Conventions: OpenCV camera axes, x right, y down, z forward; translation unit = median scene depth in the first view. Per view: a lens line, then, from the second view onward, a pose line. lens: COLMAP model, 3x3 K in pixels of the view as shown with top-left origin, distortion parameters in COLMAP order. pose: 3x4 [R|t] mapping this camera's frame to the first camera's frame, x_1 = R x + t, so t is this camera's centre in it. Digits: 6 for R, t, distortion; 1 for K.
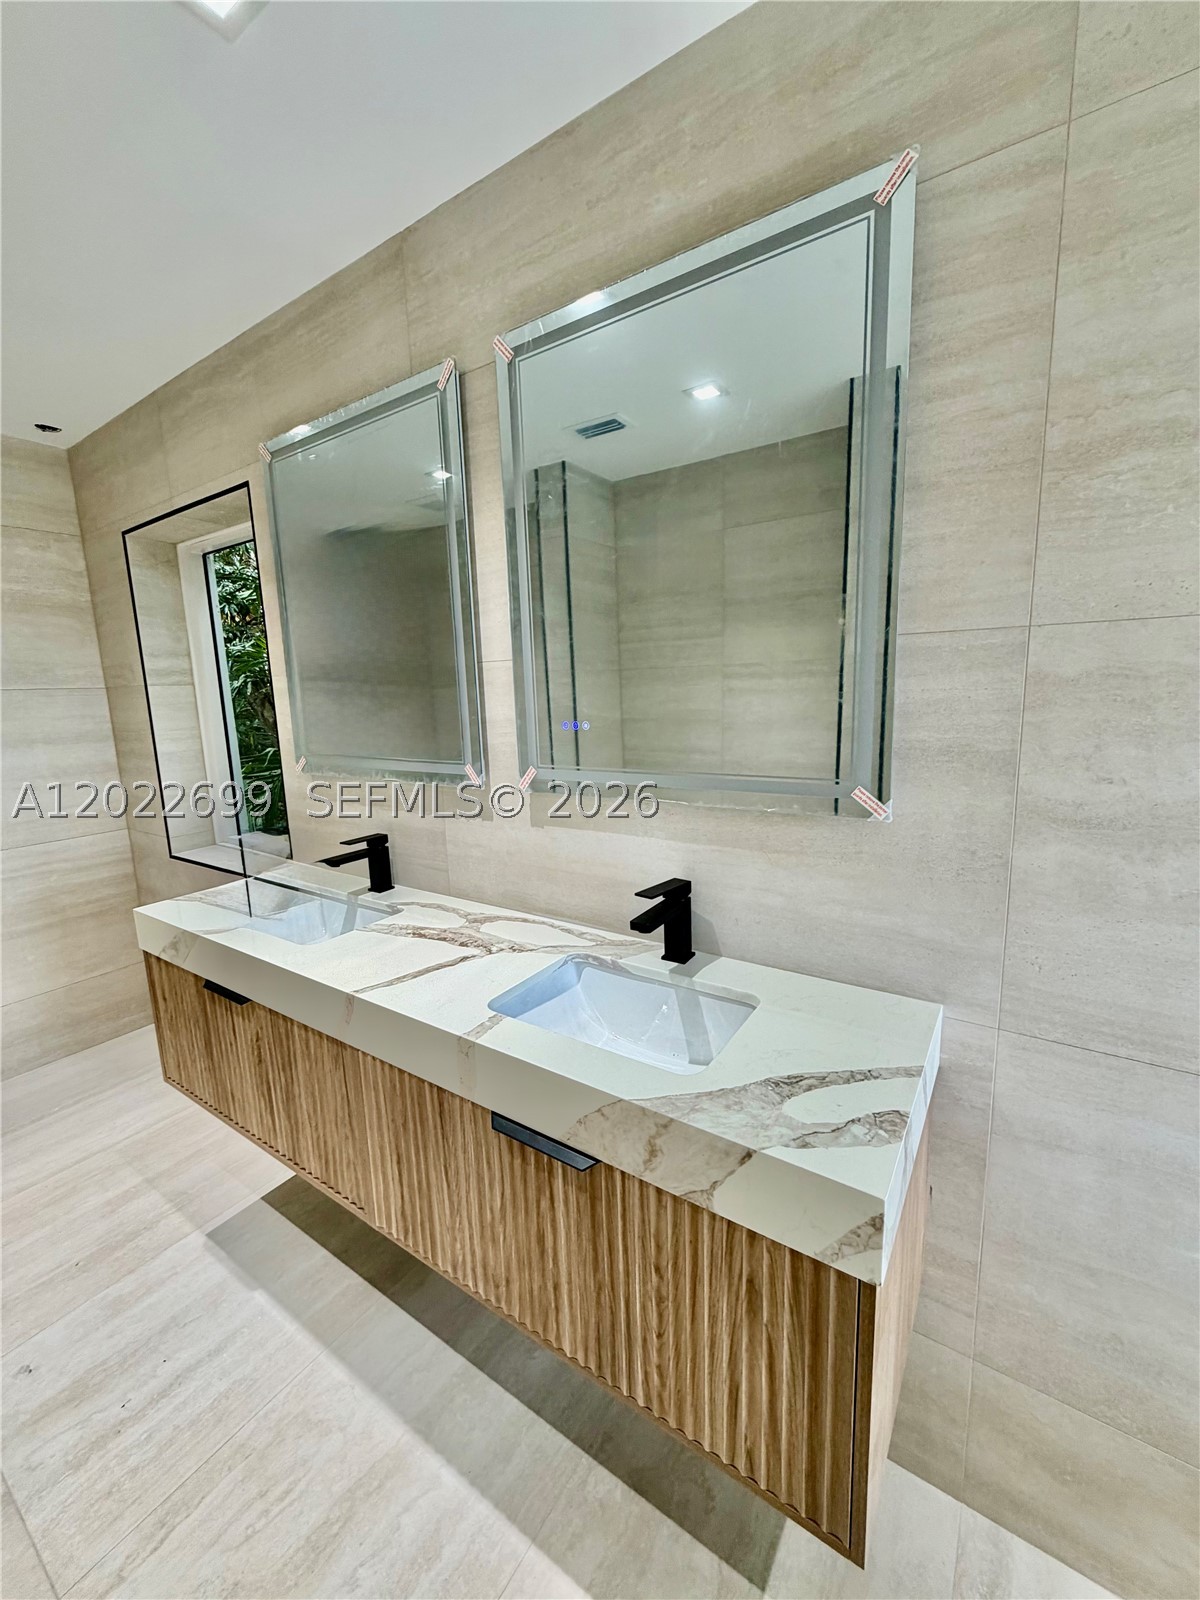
lens RADIAL K [[638.2, 0, 601.3], [0, 638.2, 799.8], [0, 0, 1]] dist [0.000183, -0.000026]
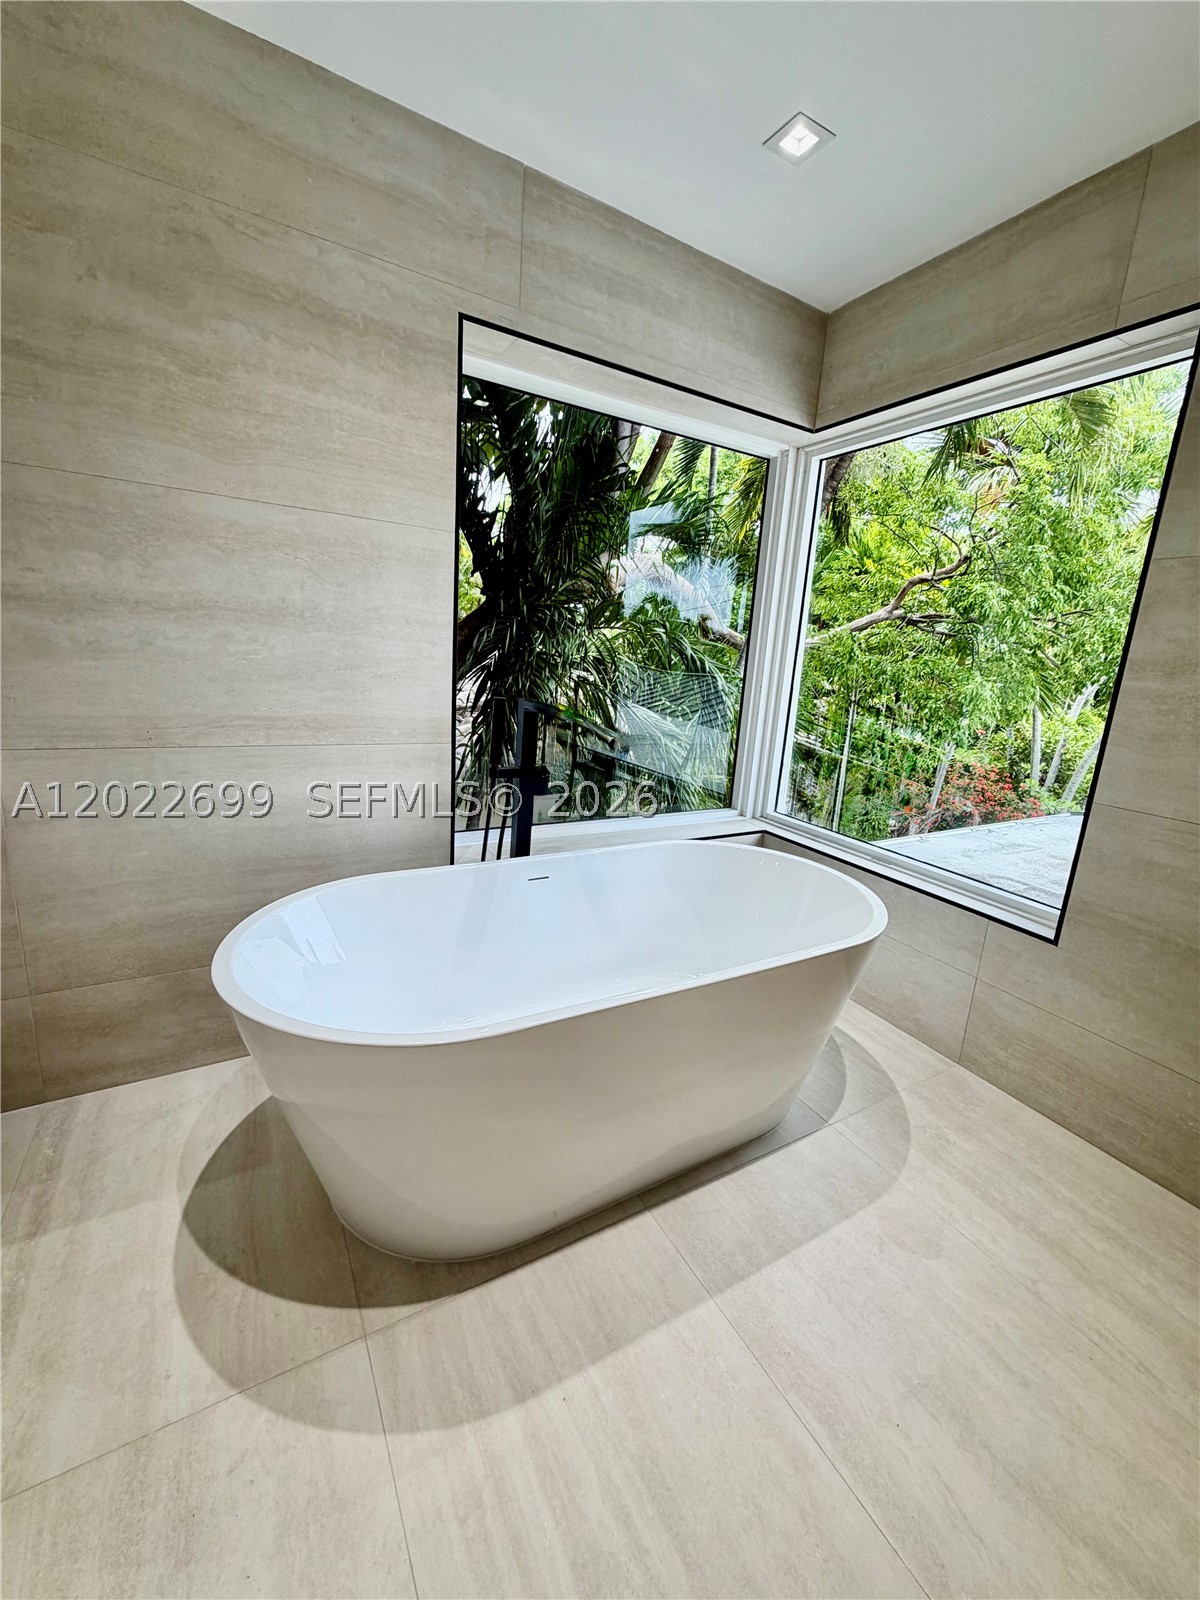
lens RADIAL K [[638.2, 0, 602.5], [0, 638.2, 796.2], [0, 0, 1]] dist [0.000183, -0.000026]
pose [[0.436595, -0.142165, 0.888355, -0.081902], [0.070054, 0.989810, 0.123973, 0.435542], [-0.896927, 0.008107, 0.442105, -0.990741]]
